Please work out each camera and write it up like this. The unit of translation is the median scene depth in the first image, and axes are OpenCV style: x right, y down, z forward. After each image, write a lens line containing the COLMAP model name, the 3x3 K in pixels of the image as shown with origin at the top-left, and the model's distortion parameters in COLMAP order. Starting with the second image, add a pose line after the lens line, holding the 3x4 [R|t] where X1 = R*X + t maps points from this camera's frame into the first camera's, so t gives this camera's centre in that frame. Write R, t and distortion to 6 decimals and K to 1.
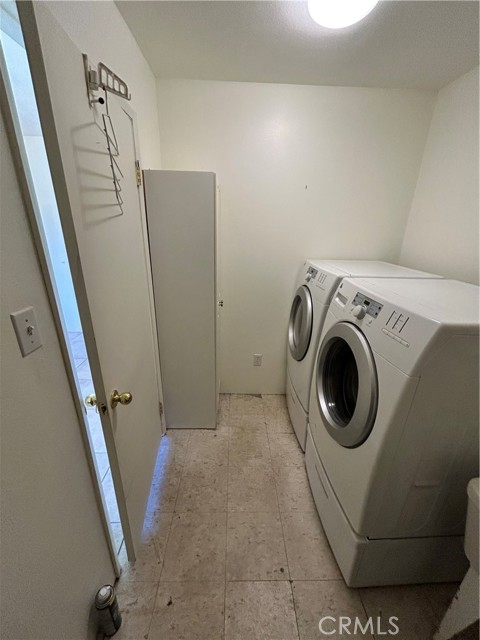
lens RADIAL K [[258.8, 0, 240.4], [0, 258.8, 318.6], [0, 0, 1]] dist [-0.002294, -0.000271]
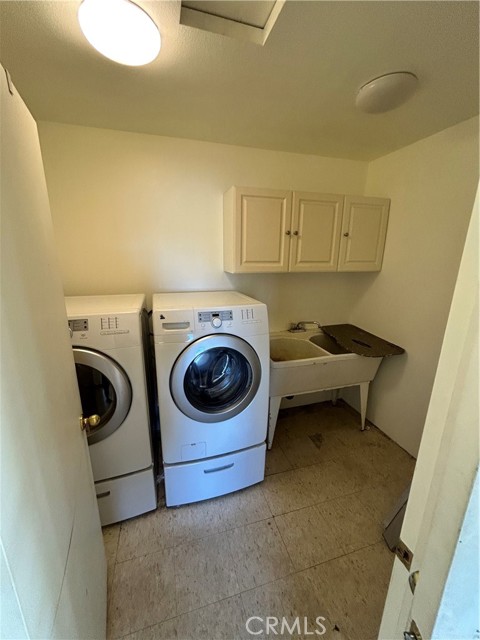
lens RADIAL K [[258.8, 0, 239.6], [0, 258.8, 320.3], [0, 0, 1]] dist [-0.002294, -0.000271]
pose [[-0.269229, -0.249888, 0.930092, -0.735666], [0.312600, 0.890788, 0.329815, -0.390670], [-0.910932, 0.379543, -0.161711, 0.956793]]
